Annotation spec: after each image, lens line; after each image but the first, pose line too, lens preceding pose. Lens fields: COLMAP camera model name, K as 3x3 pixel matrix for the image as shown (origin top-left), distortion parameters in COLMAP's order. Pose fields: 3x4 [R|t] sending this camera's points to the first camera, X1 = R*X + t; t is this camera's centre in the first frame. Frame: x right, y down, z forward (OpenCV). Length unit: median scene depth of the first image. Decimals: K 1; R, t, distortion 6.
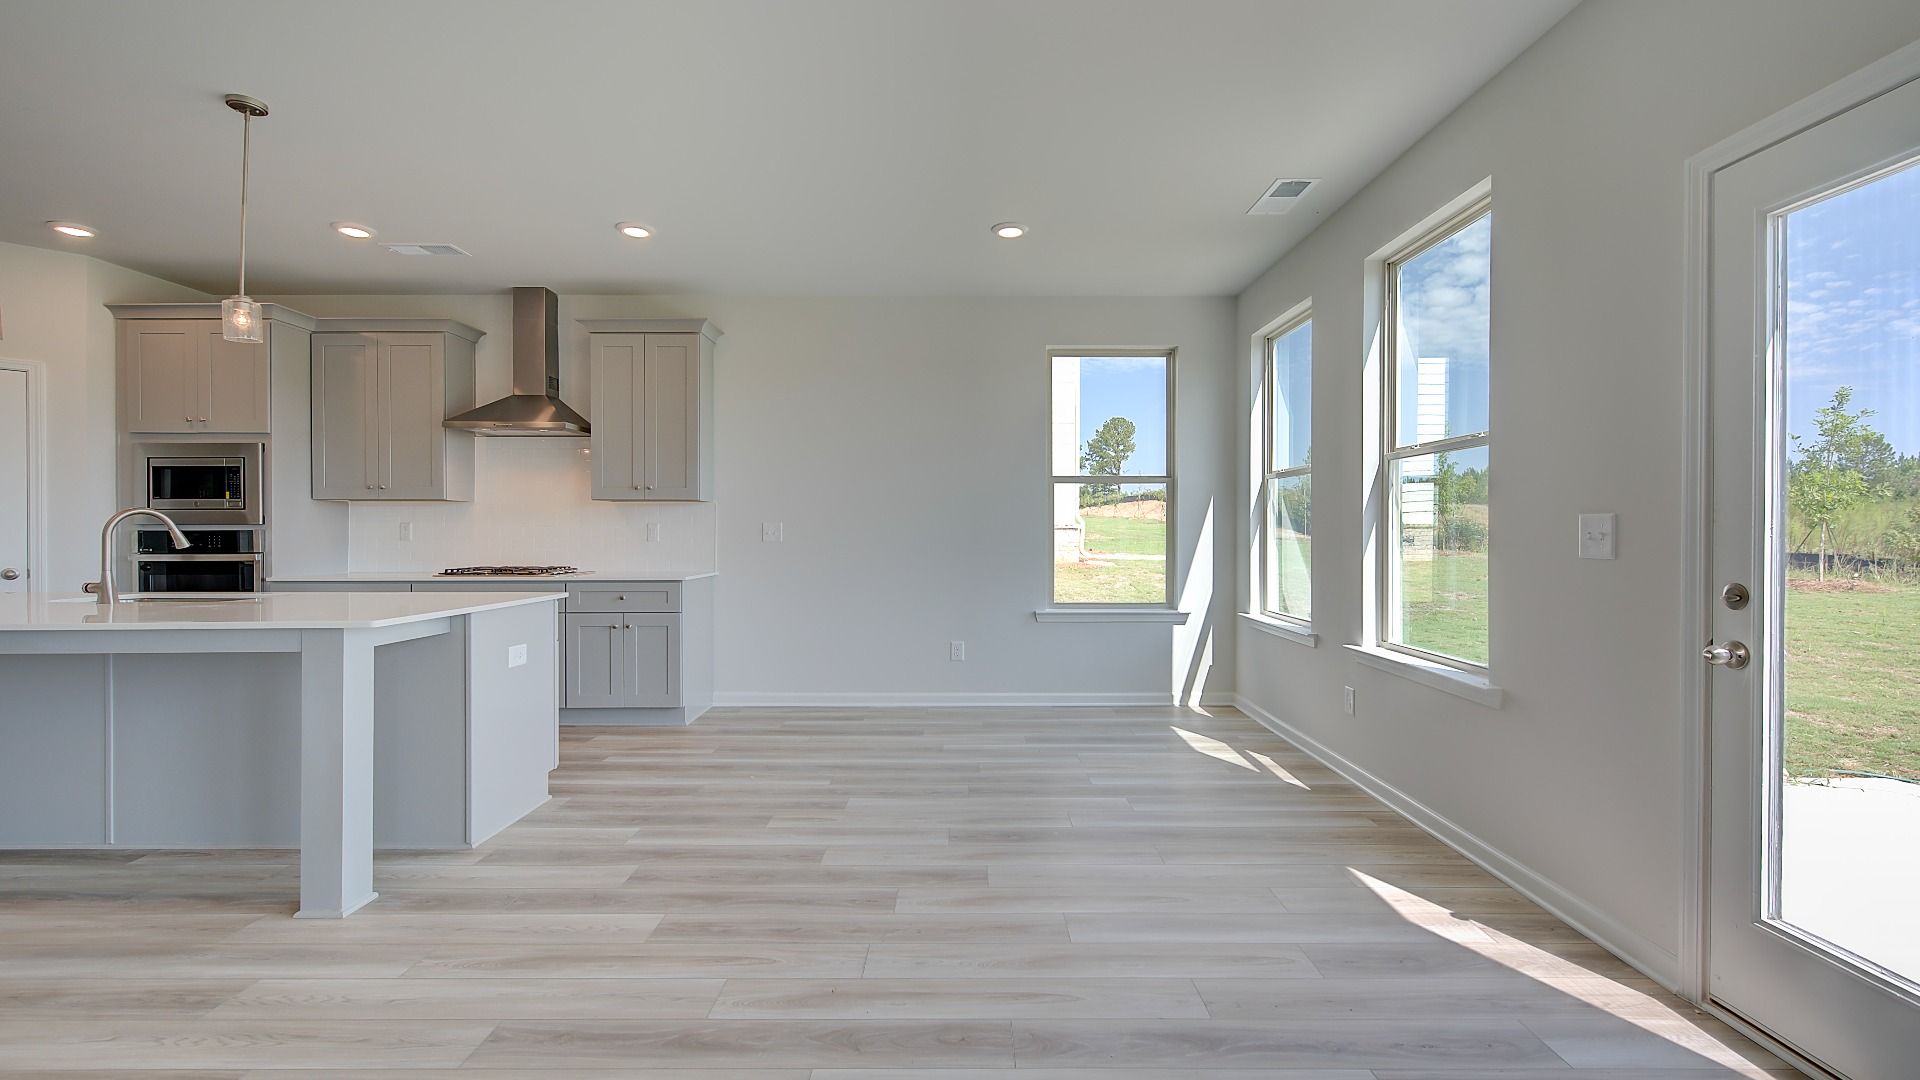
lens RADIAL K [[801.8, 0, 948.3], [0, 801.8, 536.3], [0, 0, 1]] dist [0.003574, 0.000254]
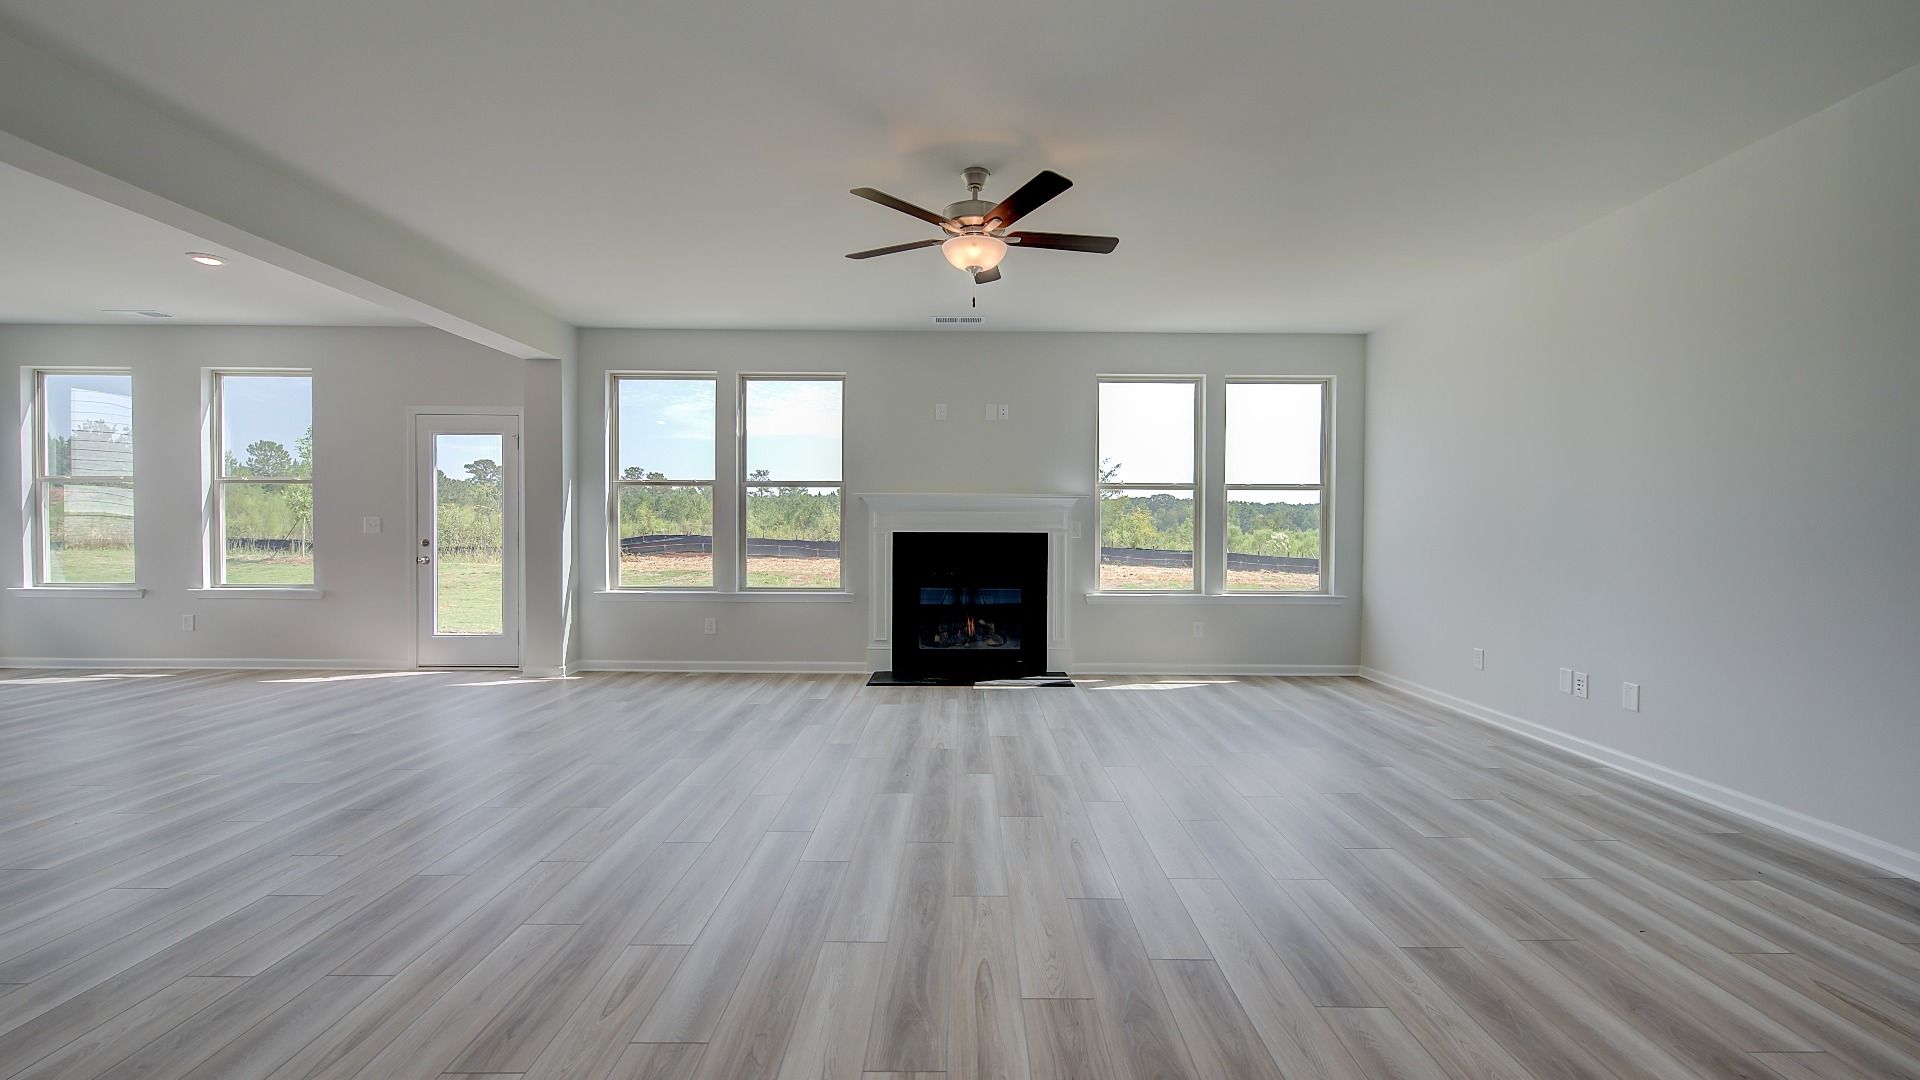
lens RADIAL K [[801.8, 0, 969.8], [0, 801.8, 531.7], [0, 0, 1]] dist [0.003574, 0.000254]
pose [[-0.003862, -0.006038, 0.999974, -0.937032], [0.000849, 0.999981, 0.006041, 0.003309], [-0.999992, 0.000872, -0.003857, -0.496950]]
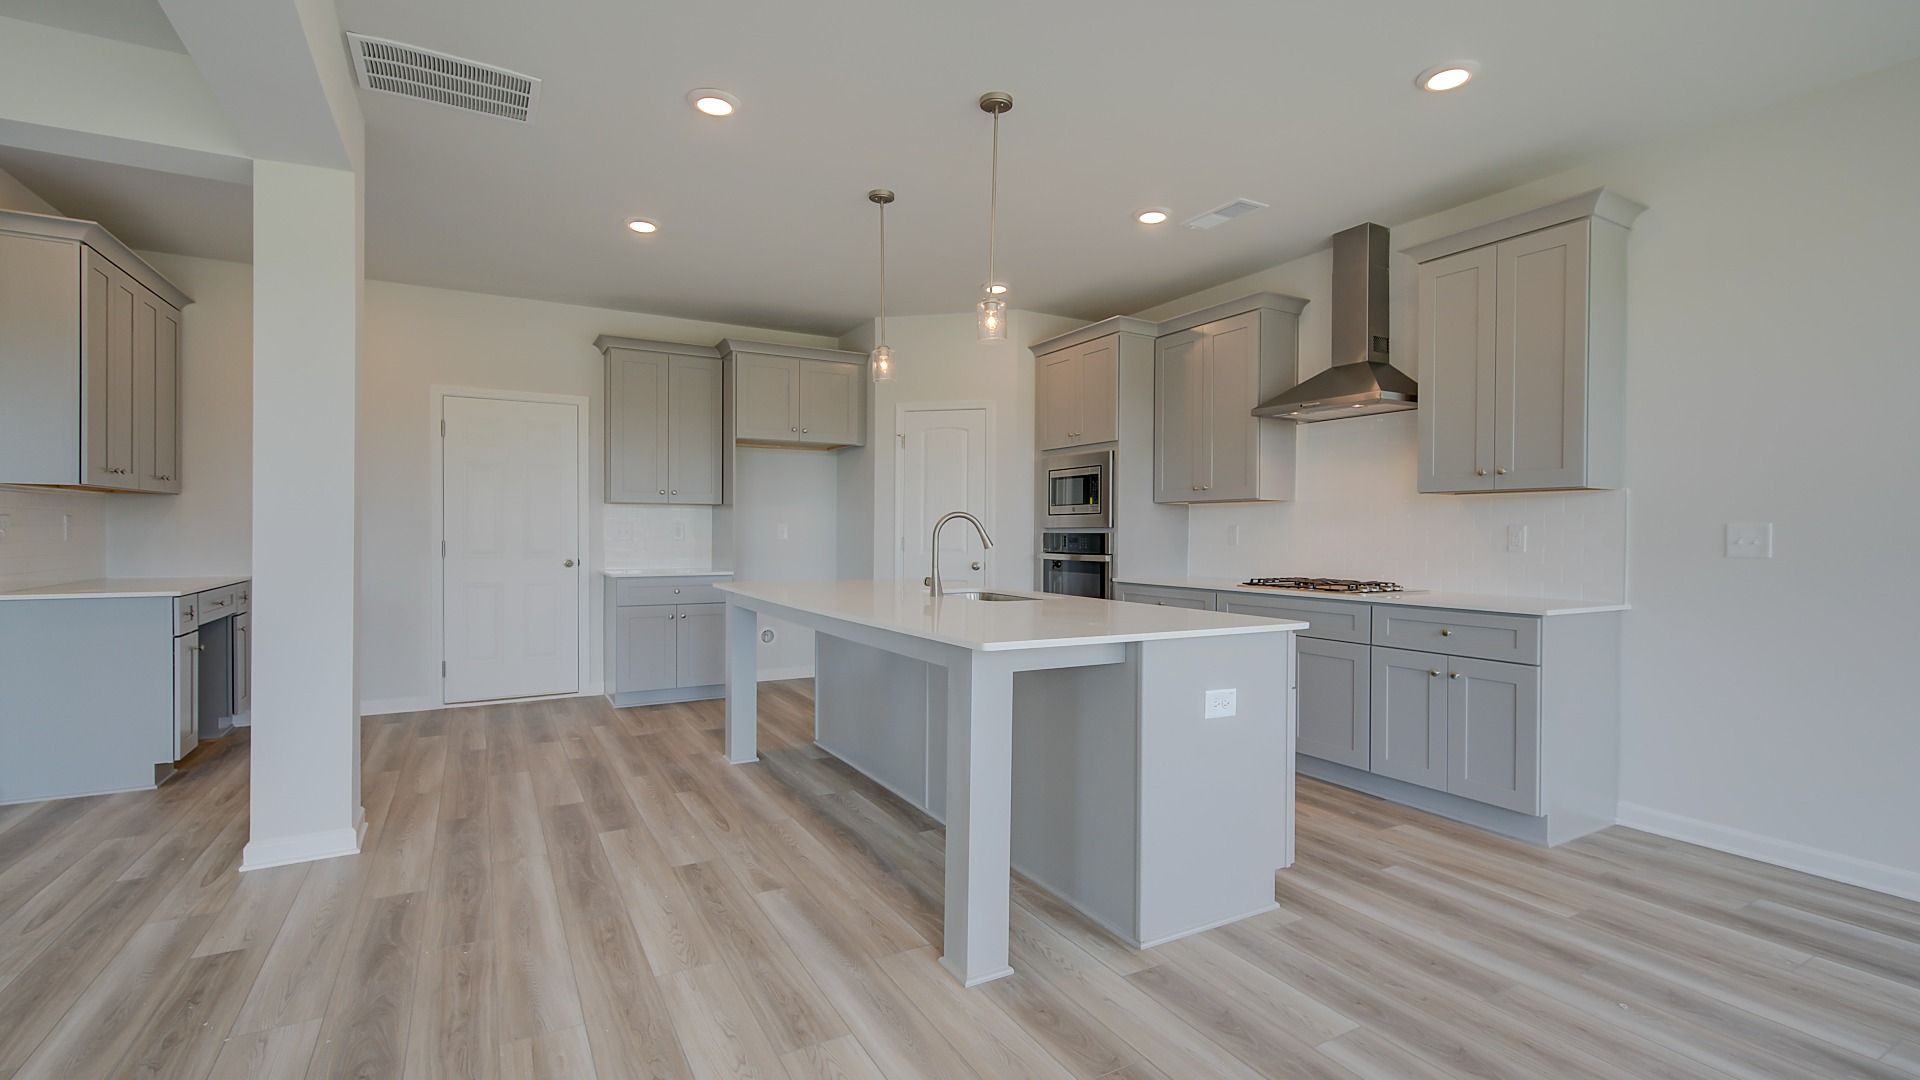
lens RADIAL K [[844.4, 0, 981.1], [0, 844.4, 538.0], [0, 0, 1]] dist [0.010148, -0.000045]
pose [[0.517192, 0.009536, -0.855816, 0.009398], [-0.013084, 0.999909, 0.003234, -0.002170], [0.855769, 0.009525, 0.517270, 0.277937]]
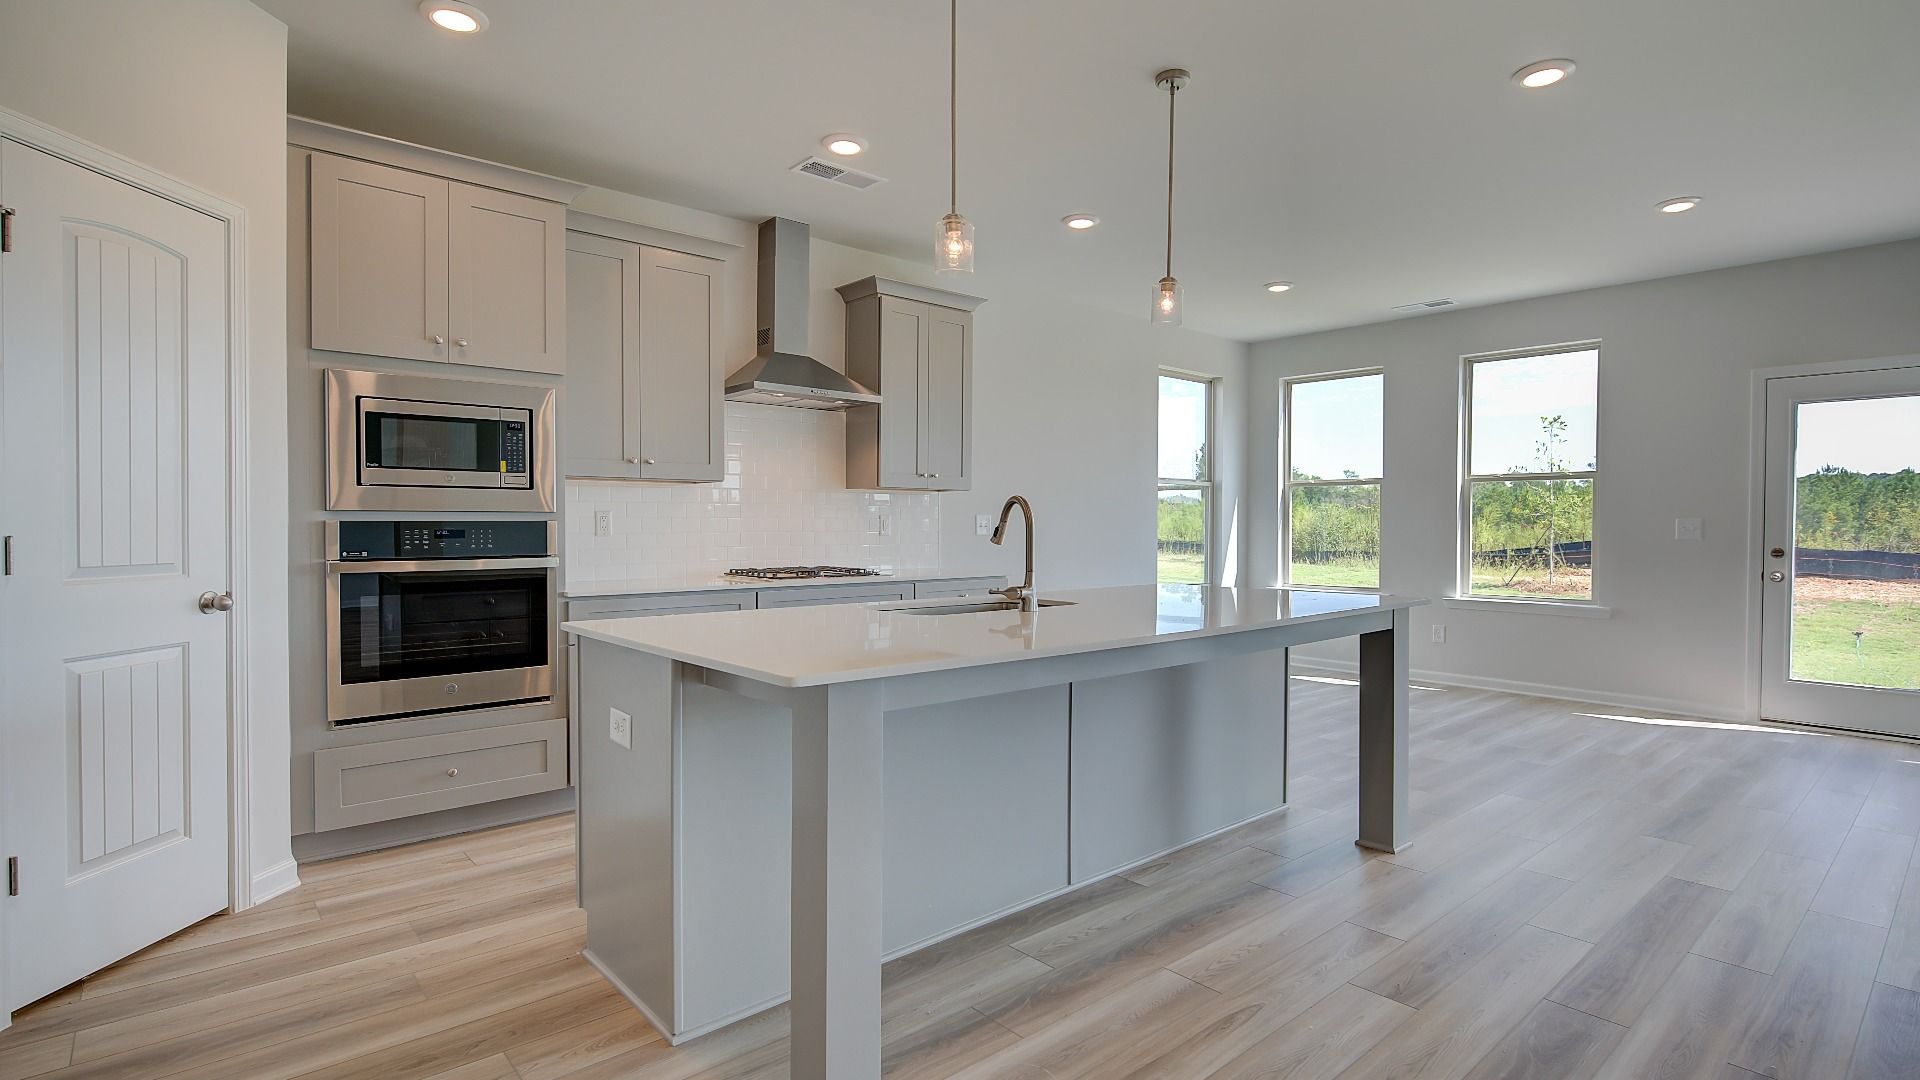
lens RADIAL K [[927.9, 0, 935.3], [0, 927.9, 551.4], [0, 0, 1]] dist [-0.000885, -0.001678]
pose [[0.753420, -0.016655, 0.657328, -1.121920], [0.000896, 0.999704, 0.024303, -0.001050], [-0.657539, -0.017722, 0.753212, 0.217335]]
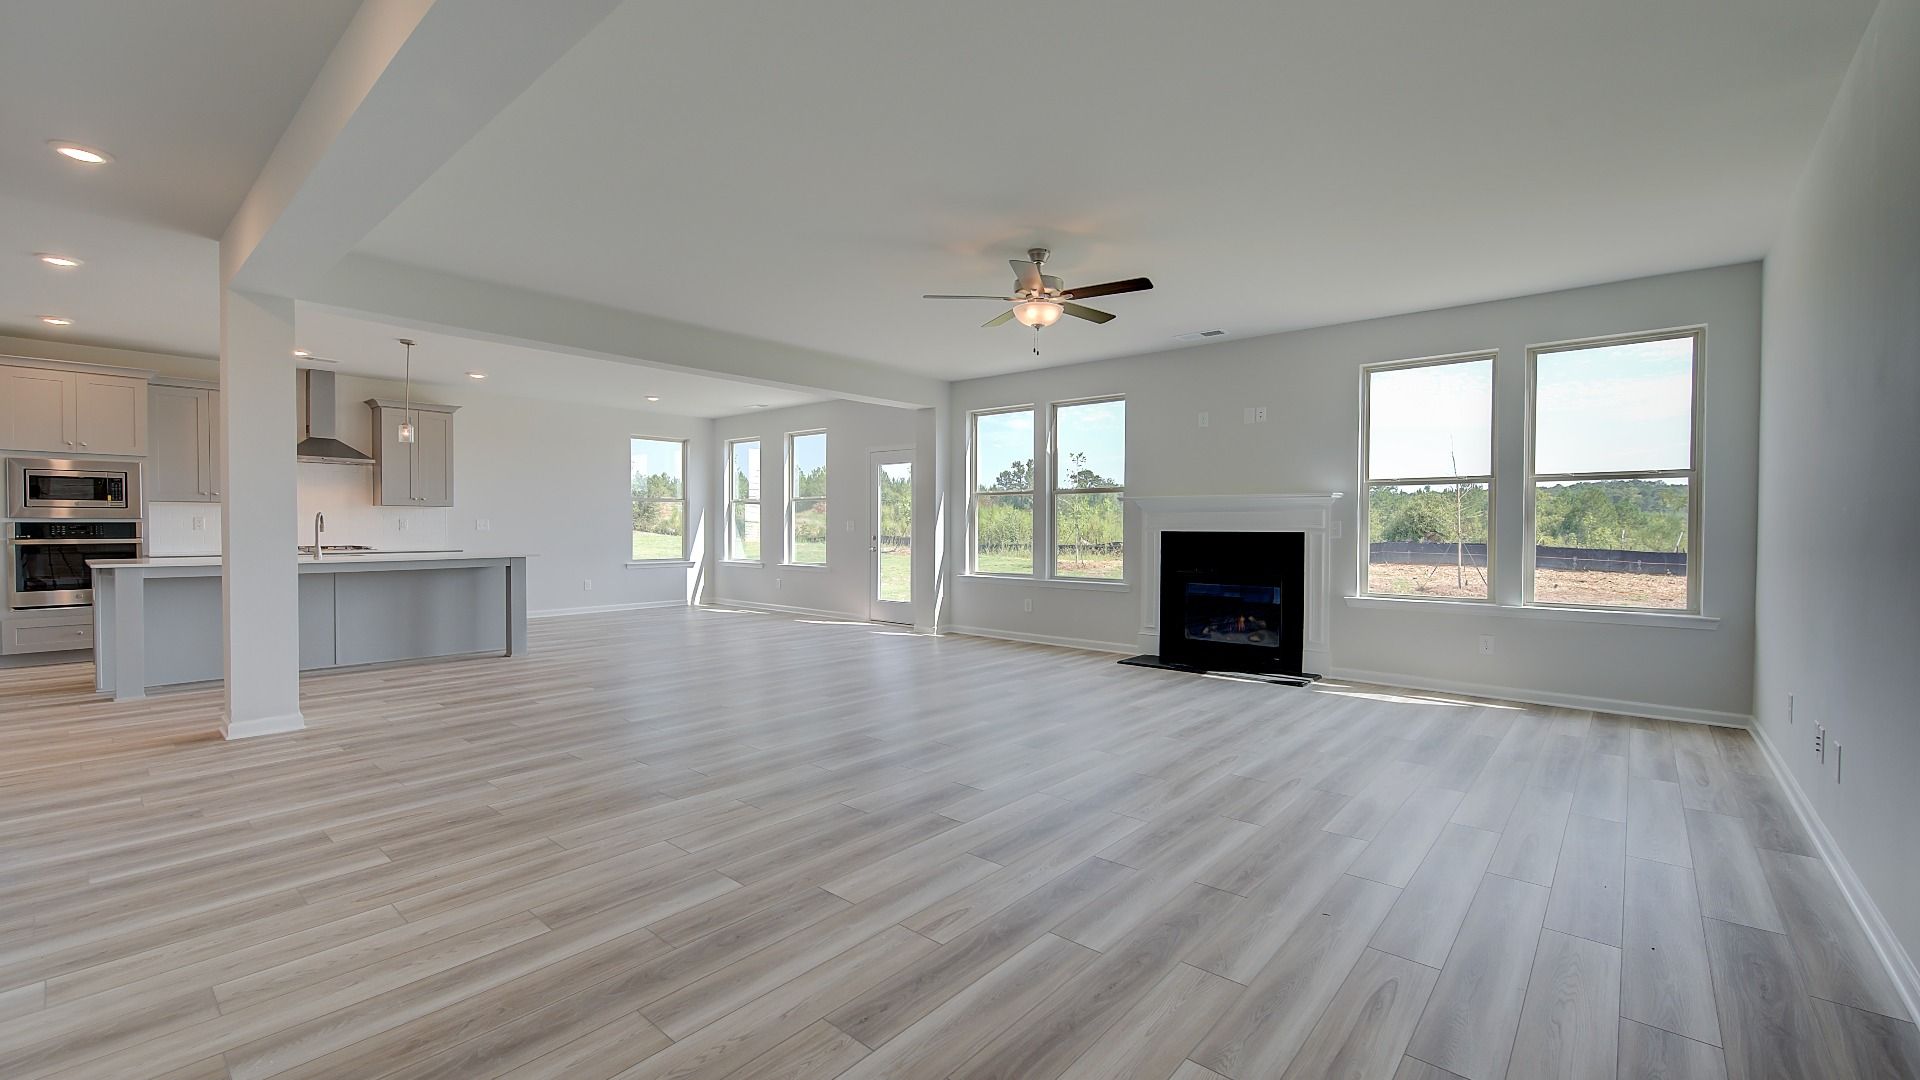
lens RADIAL K [[801.8, 0, 944.0], [0, 801.8, 542.5], [0, 0, 1]] dist [0.003574, 0.000254]
pose [[0.661092, -0.015036, 0.750155, -0.989831], [0.001917, 0.999830, 0.018350, 0.004627], [-0.750303, -0.010693, 0.661008, -1.064330]]
